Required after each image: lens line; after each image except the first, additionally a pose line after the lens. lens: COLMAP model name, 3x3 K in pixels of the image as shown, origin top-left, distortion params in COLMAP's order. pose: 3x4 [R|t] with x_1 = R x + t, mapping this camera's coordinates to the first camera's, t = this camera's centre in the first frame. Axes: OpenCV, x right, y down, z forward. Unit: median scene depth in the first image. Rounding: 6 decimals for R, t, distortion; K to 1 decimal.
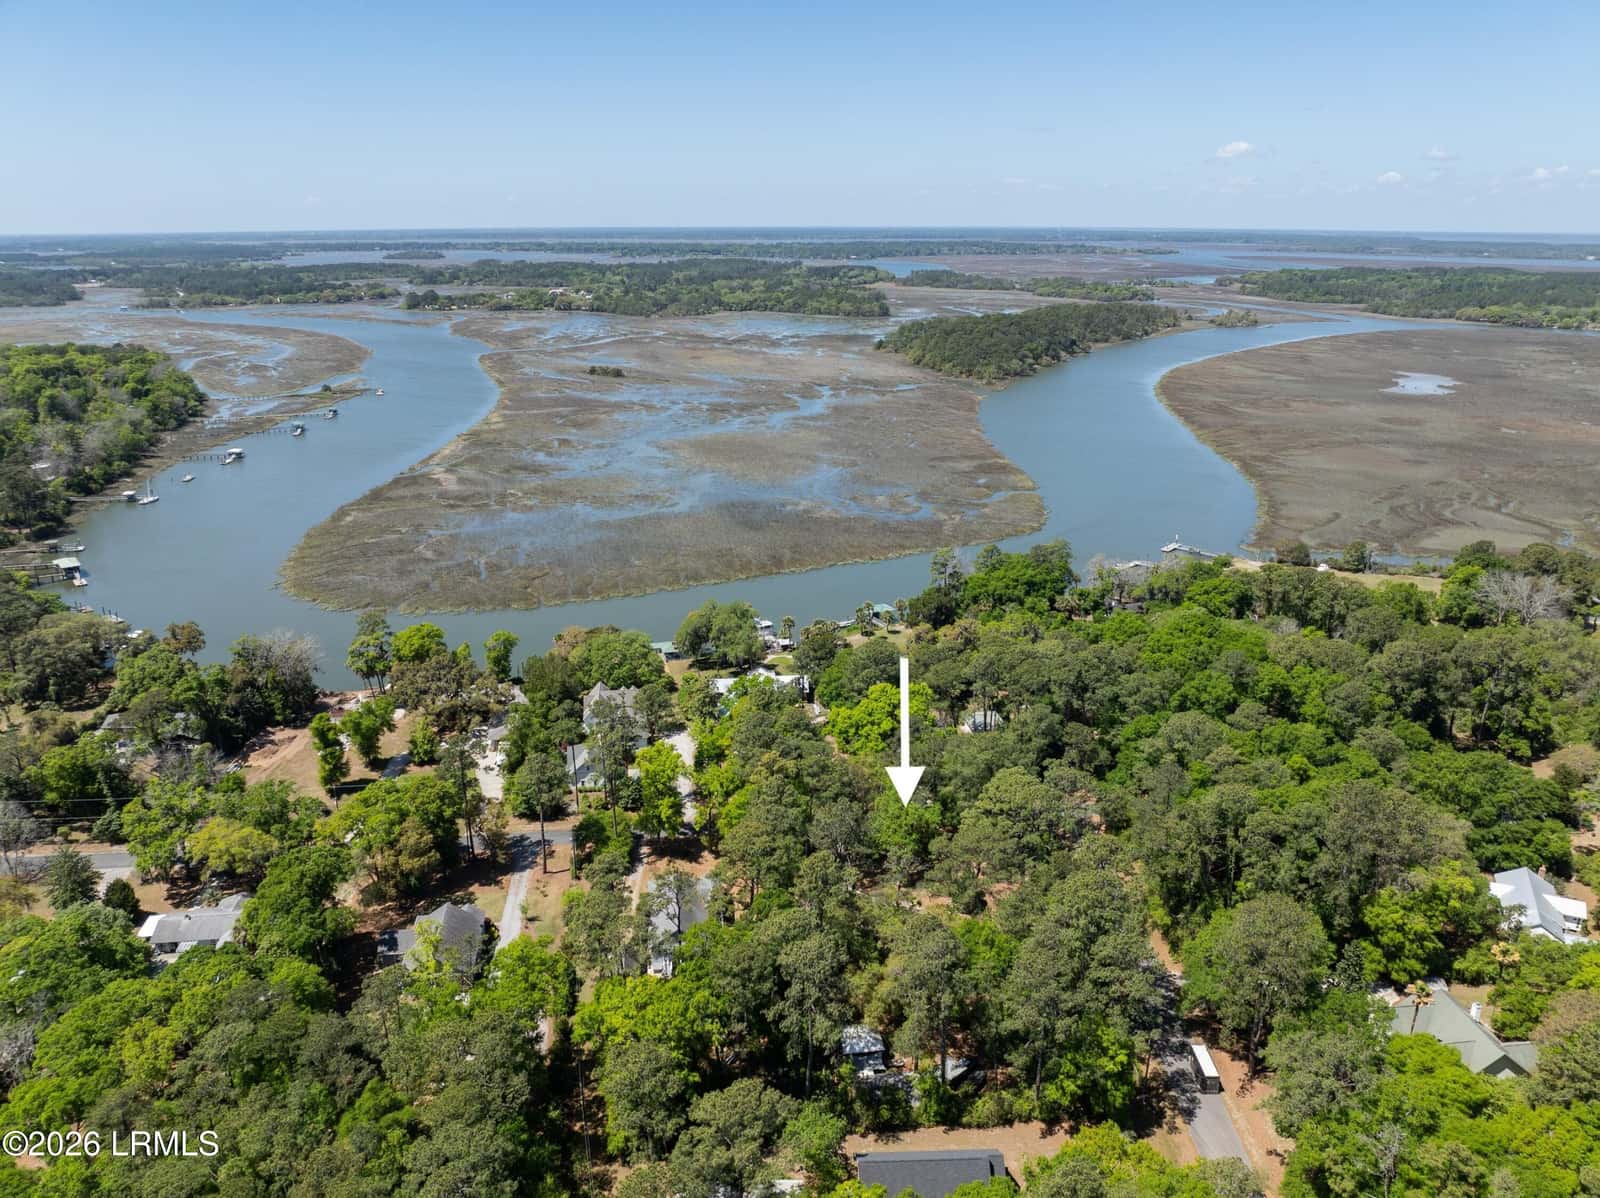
lens RADIAL K [[1130.7, 0, 800.5], [0, 1130.7, 593.7], [0, 0, 1]] dist [-0.043103, 0.009614]
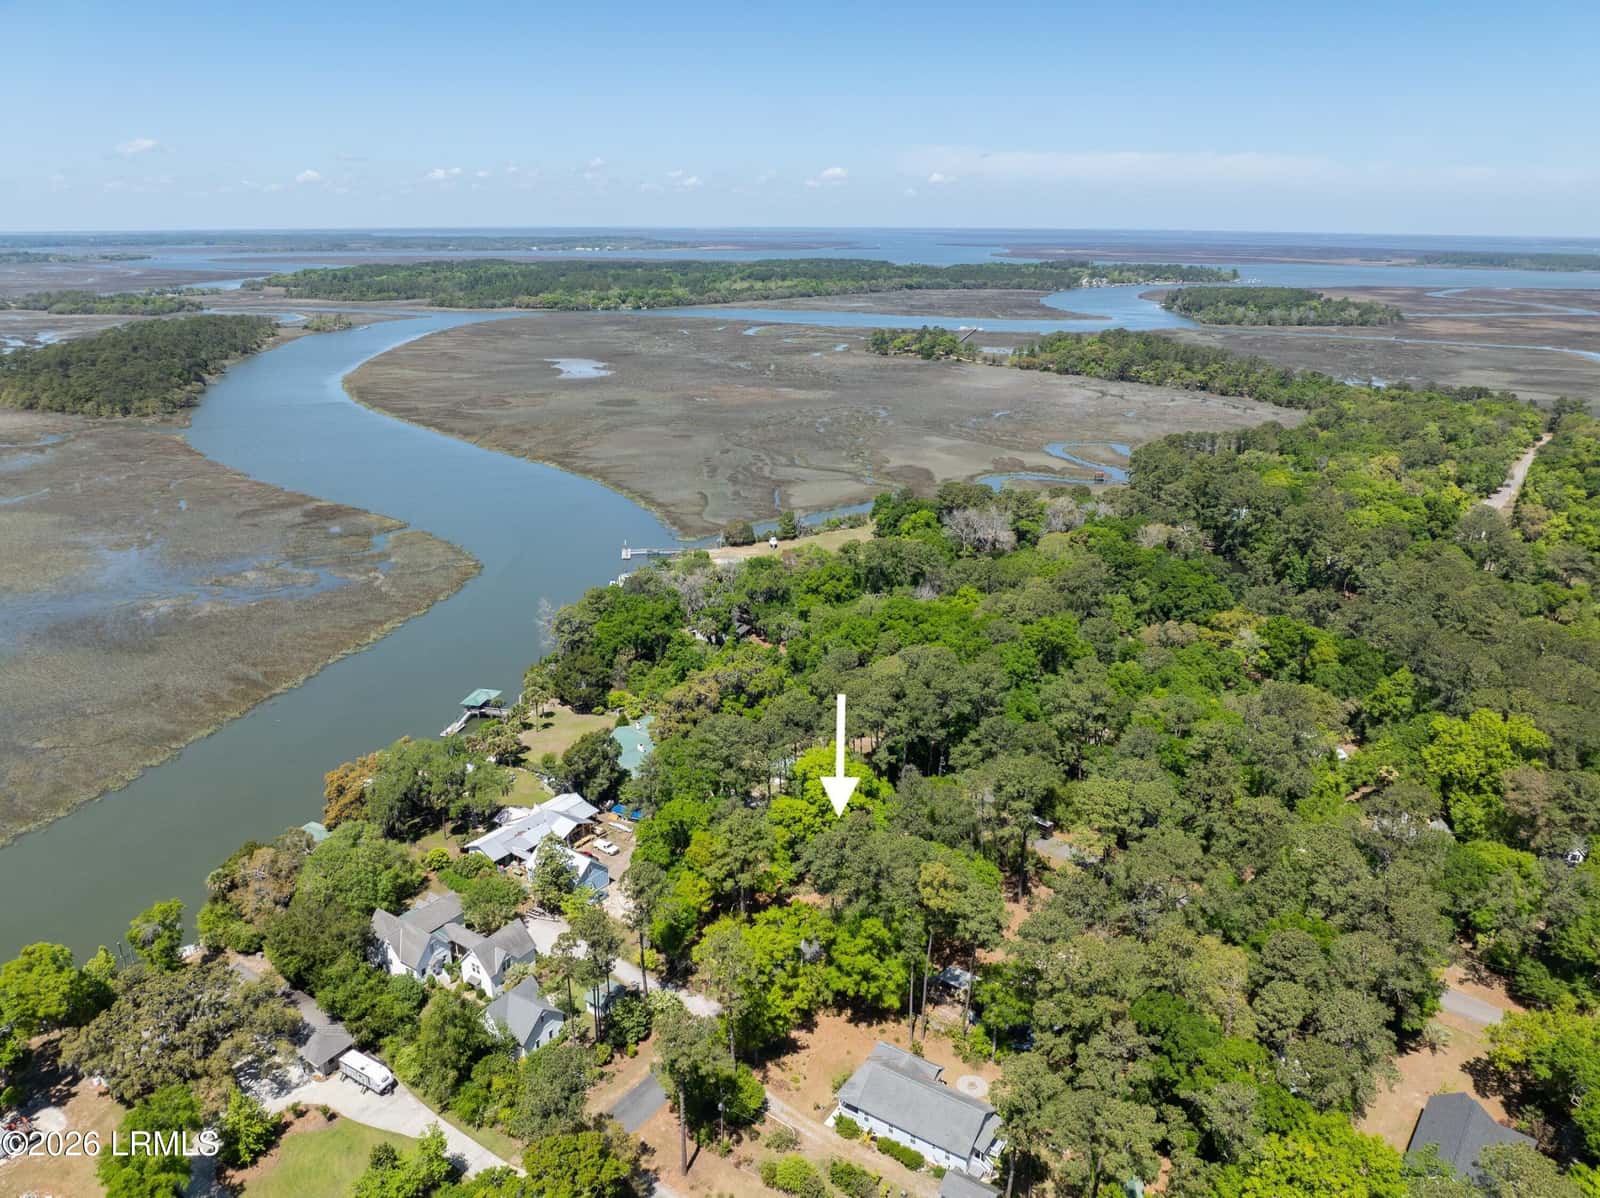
lens RADIAL K [[1130.7, 0, 803.3], [0, 1130.7, 599.1], [0, 0, 1]] dist [-0.043103, 0.009614]
pose [[0.655698, -0.236955, 0.716877, -0.078041], [0.233198, 0.966612, 0.106205, -0.019576], [-0.718108, 0.097536, 0.689063, 0.058673]]
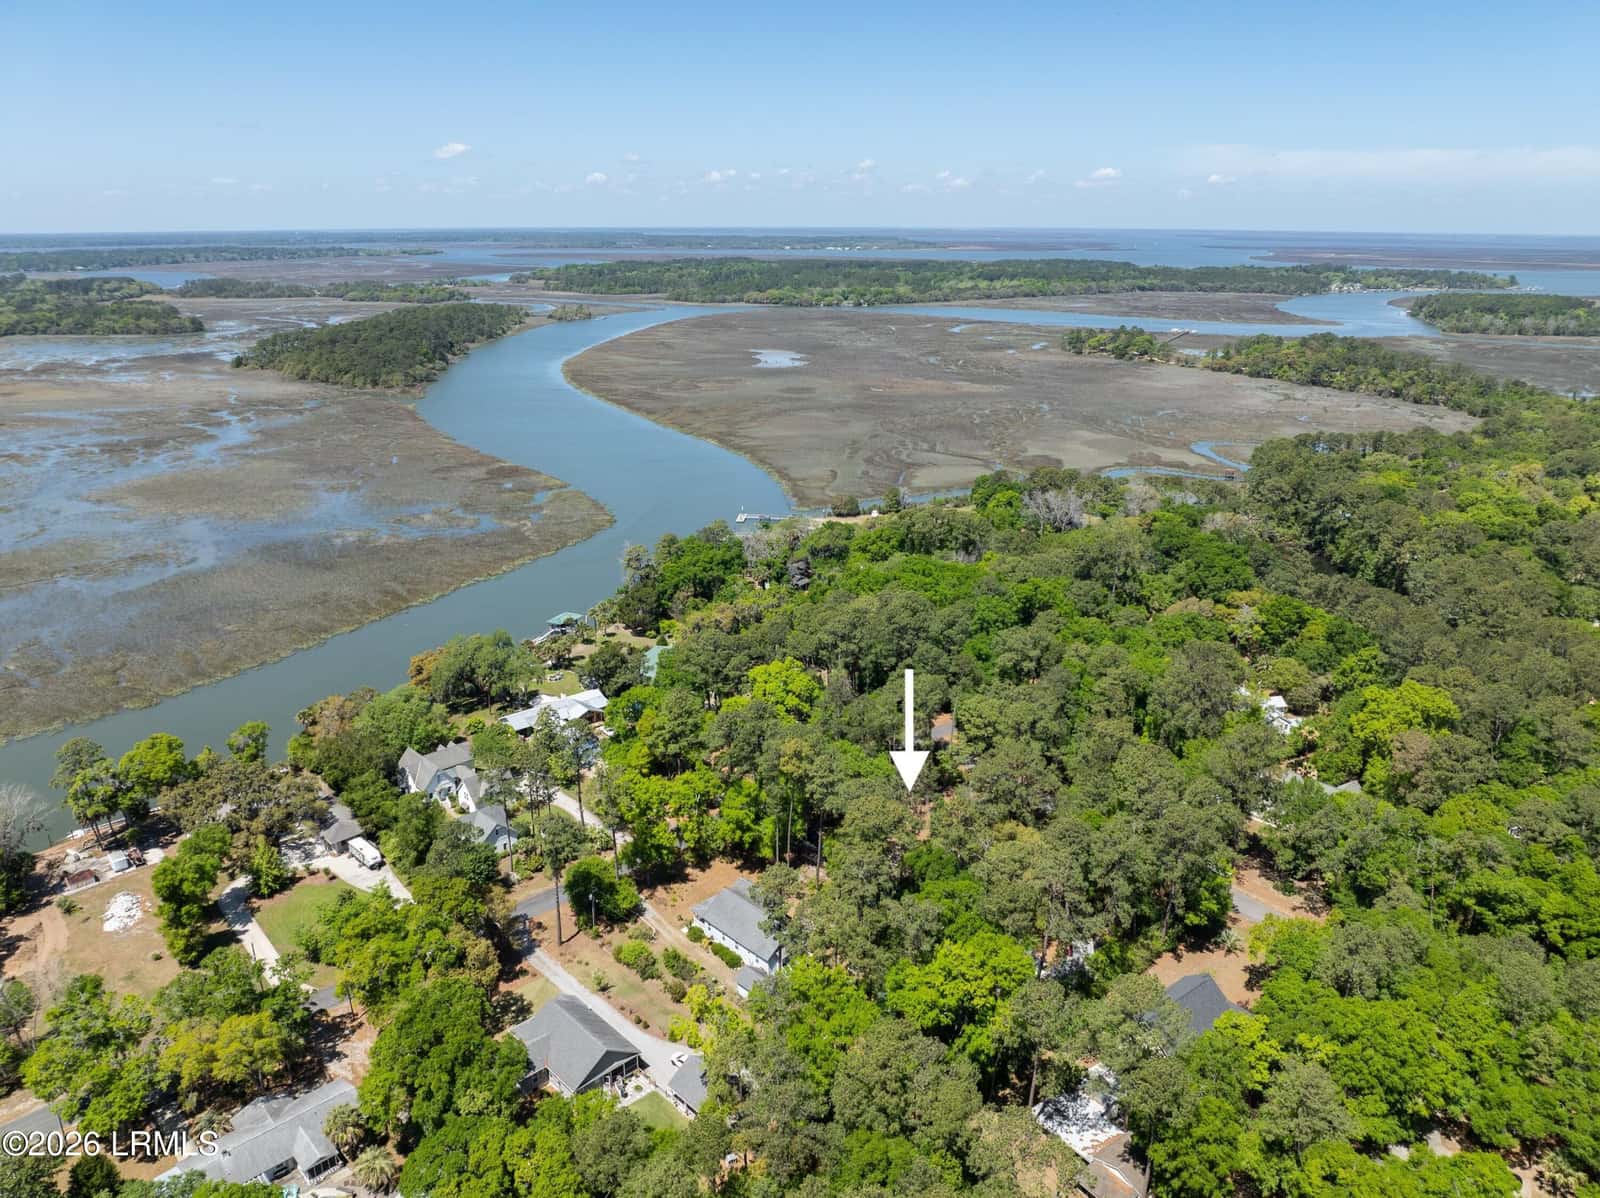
lens RADIAL K [[1130.7, 0, 802.3], [0, 1130.7, 598.6], [0, 0, 1]] dist [-0.043103, 0.009614]
pose [[0.805848, -0.186132, 0.562107, -0.069712], [0.183994, 0.981028, 0.061073, -0.005543], [-0.562810, 0.054209, 0.824807, 0.018170]]
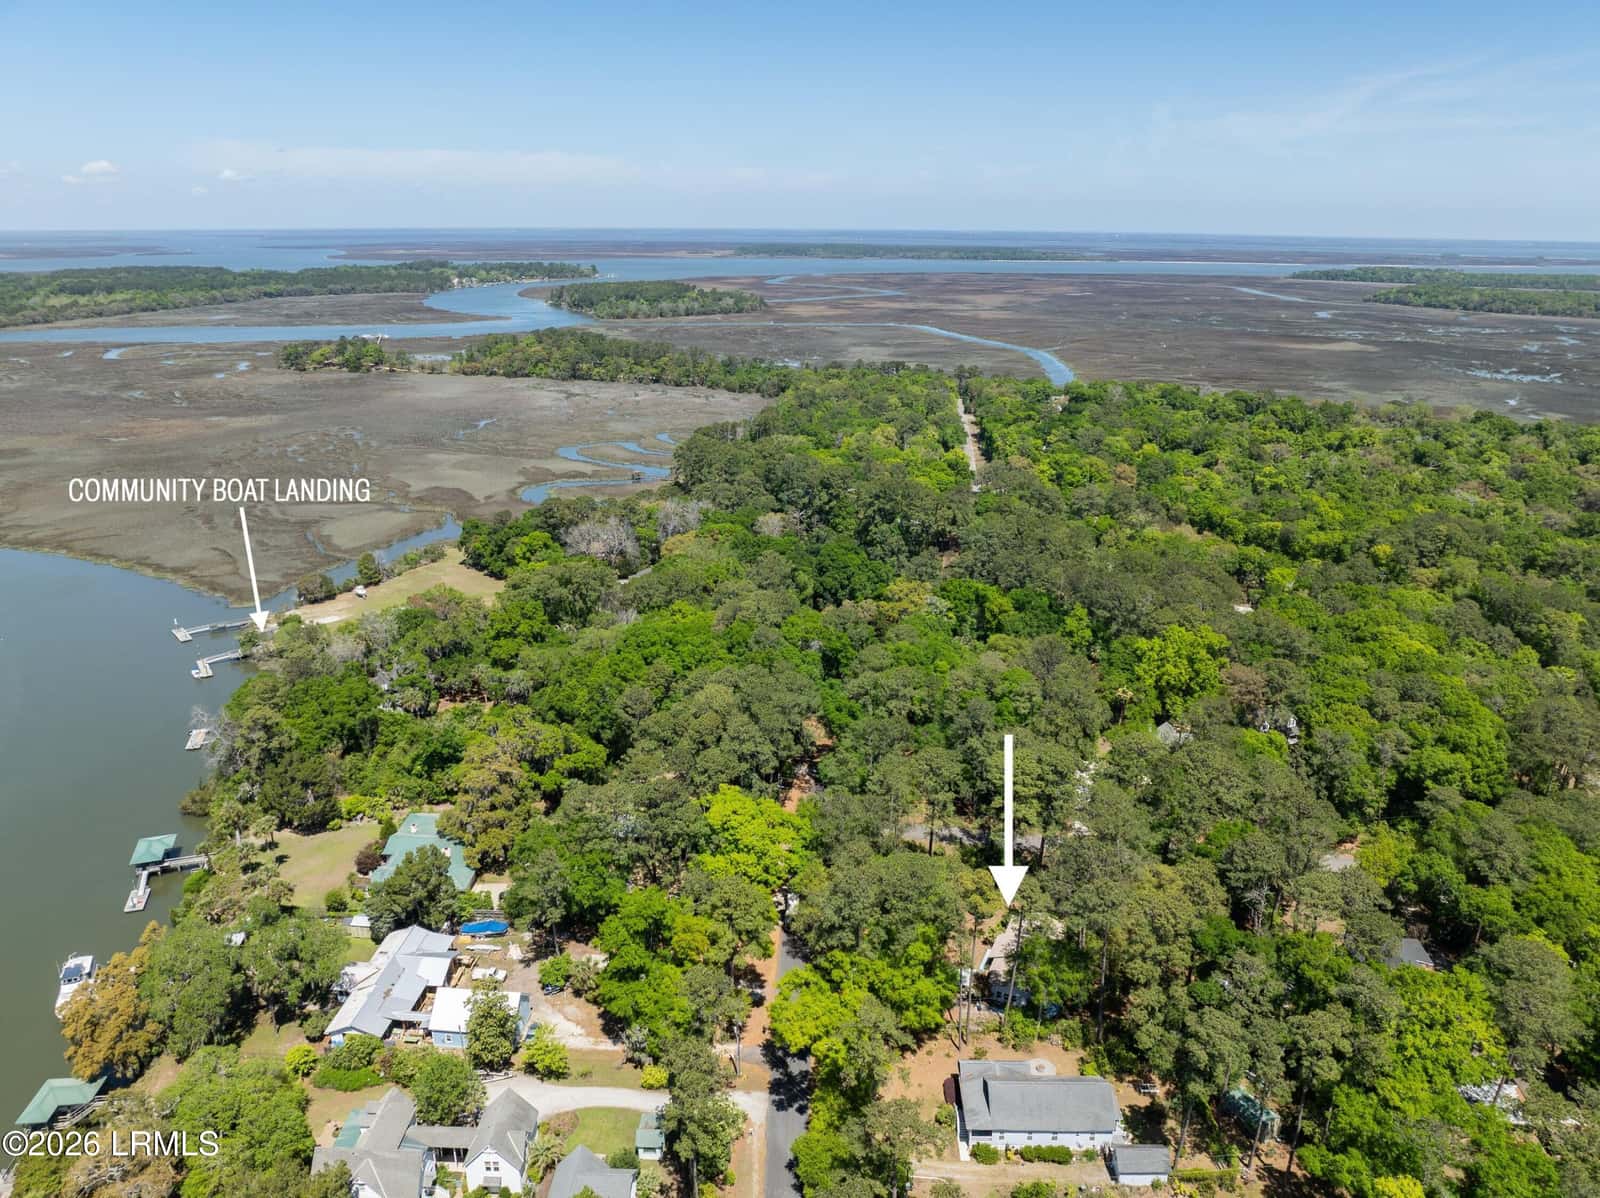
lens RADIAL K [[1130.7, 0, 807.9], [0, 1130.7, 588.3], [0, 0, 1]] dist [-0.043103, 0.009614]
pose [[0.148284, -0.302872, 0.941425, -0.094016], [0.303701, 0.919895, 0.248110, -0.036552], [-0.941158, 0.249121, 0.228388, 0.106985]]
